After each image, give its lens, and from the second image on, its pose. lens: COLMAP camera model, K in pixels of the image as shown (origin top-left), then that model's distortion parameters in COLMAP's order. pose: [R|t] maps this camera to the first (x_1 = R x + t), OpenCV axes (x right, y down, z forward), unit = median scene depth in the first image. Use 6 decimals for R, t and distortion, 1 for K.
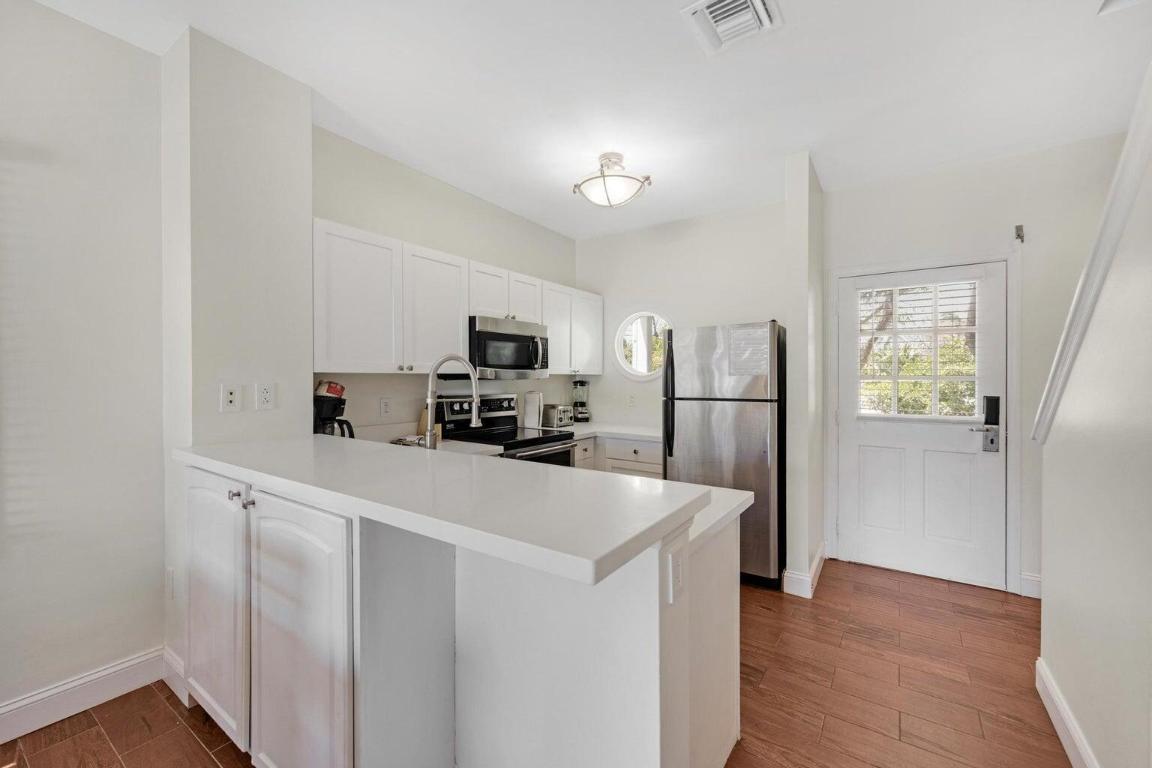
lens RADIAL K [[463.5, 0, 575.4], [0, 463.5, 387.6], [0, 0, 1]] dist [-0.000072, -0.000003]
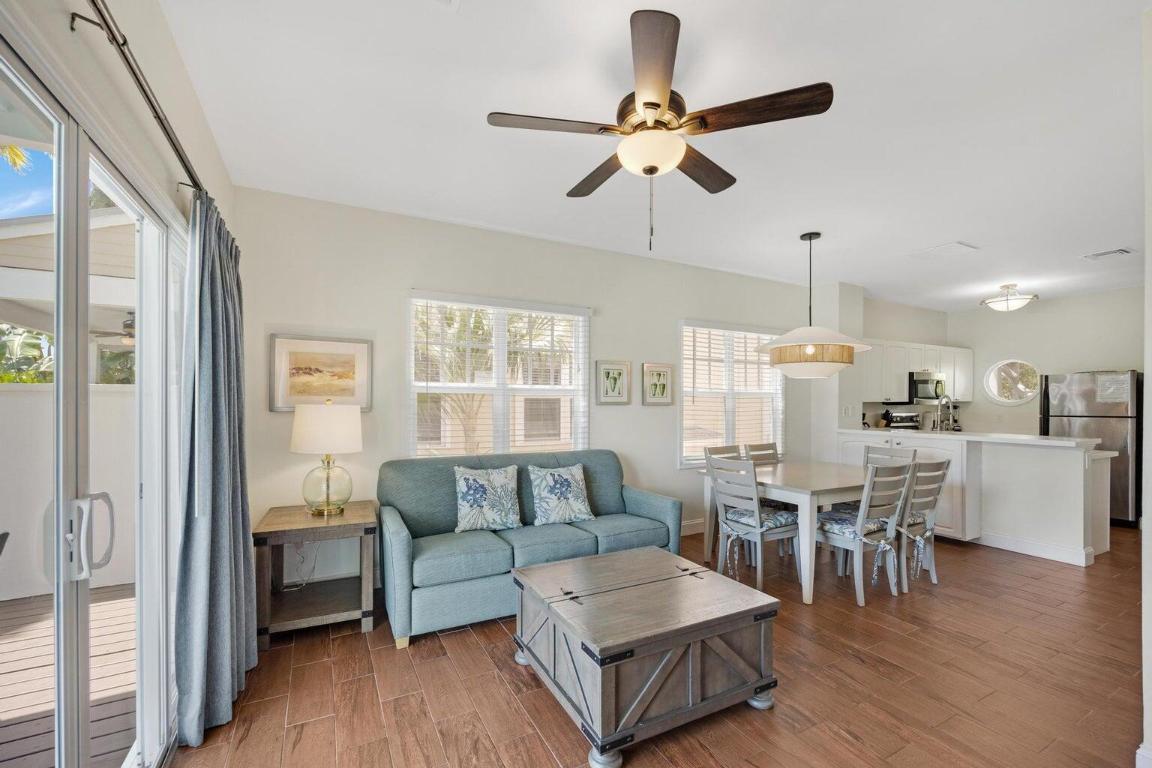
lens RADIAL K [[470.9, 0, 573.3], [0, 470.9, 410.7], [0, 0, 1]] dist [0.000306, 0.000093]
pose [[0.887163, 0.009720, -0.461353, -0.554471], [-0.008402, 0.999953, 0.004911, 0.009469], [0.461379, -0.000480, 0.887203, -1.374843]]
